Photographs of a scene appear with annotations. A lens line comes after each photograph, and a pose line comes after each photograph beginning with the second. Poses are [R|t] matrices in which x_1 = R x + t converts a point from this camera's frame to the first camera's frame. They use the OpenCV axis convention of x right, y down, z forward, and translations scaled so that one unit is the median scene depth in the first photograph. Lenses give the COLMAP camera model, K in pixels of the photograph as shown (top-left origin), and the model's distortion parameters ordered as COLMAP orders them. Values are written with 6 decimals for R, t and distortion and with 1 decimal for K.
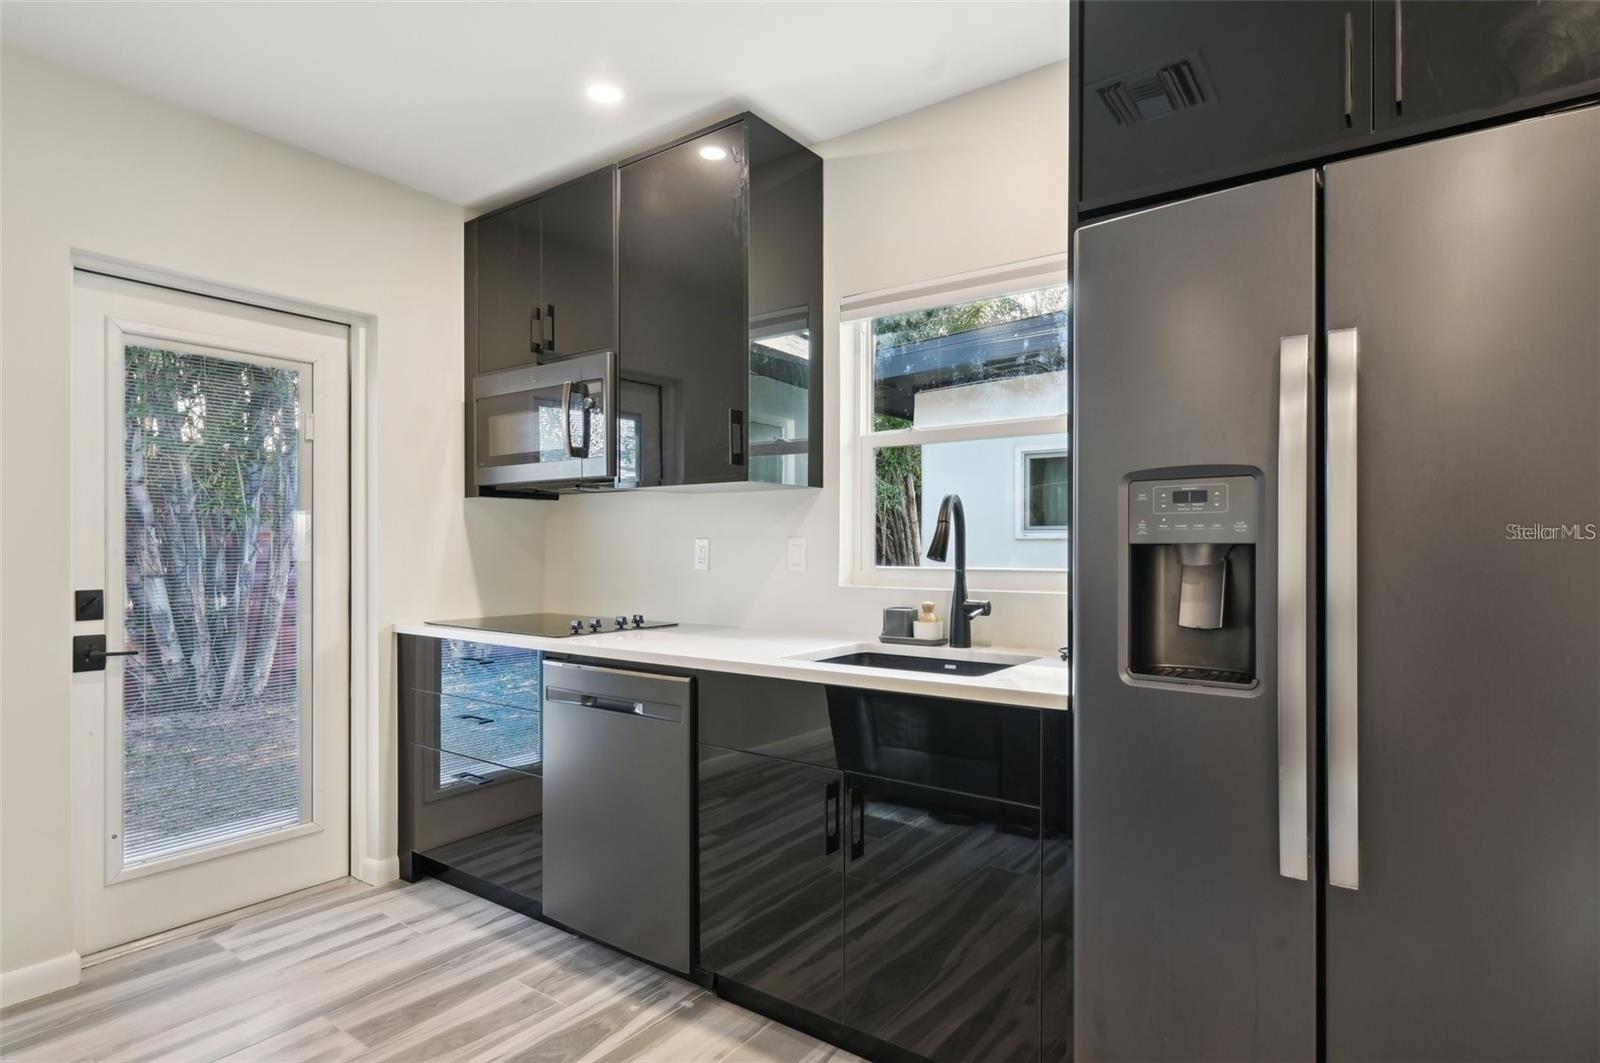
lens RADIAL K [[849.6, 0, 800.0], [0, 849.6, 531.5], [0, 0, 1]] dist [0.038447, 0.000126]
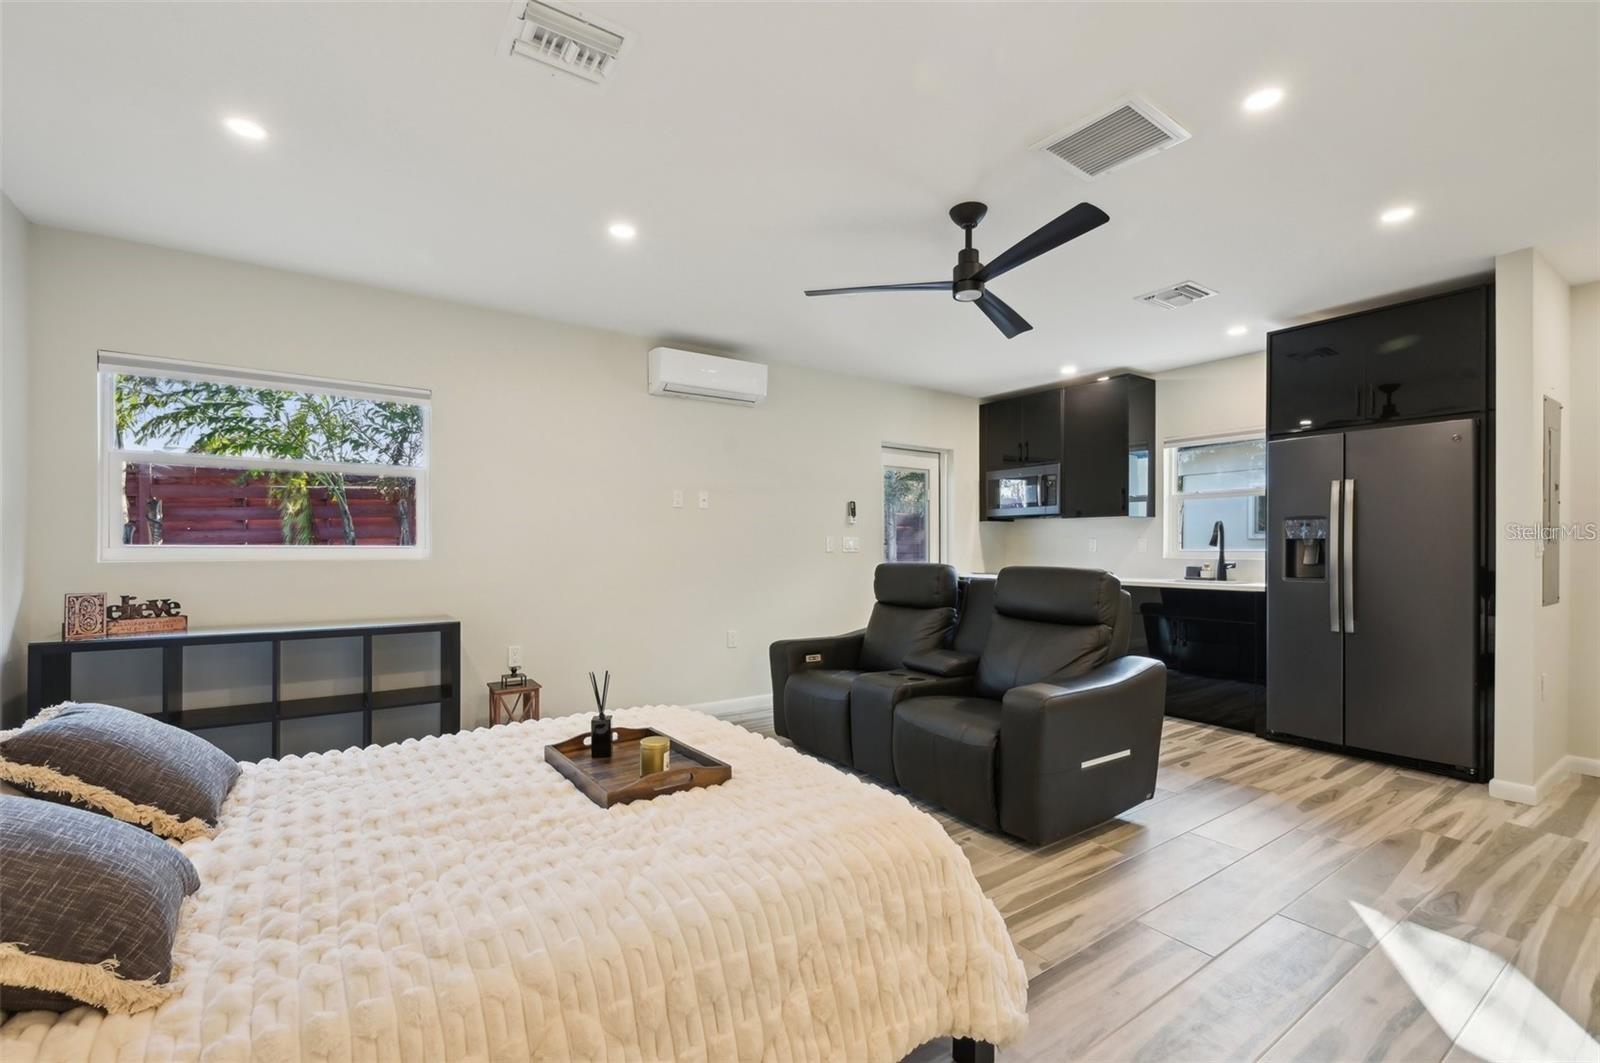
lens RADIAL K [[681.5, 0, 810.3], [0, 681.5, 544.7], [0, 0, 1]] dist [0.000152, 0.000428]
pose [[0.945596, -0.001652, -0.325339, -0.276390], [0.006922, 0.999863, 0.015042, -0.009534], [0.325270, -0.016476, 0.945478, -1.172122]]
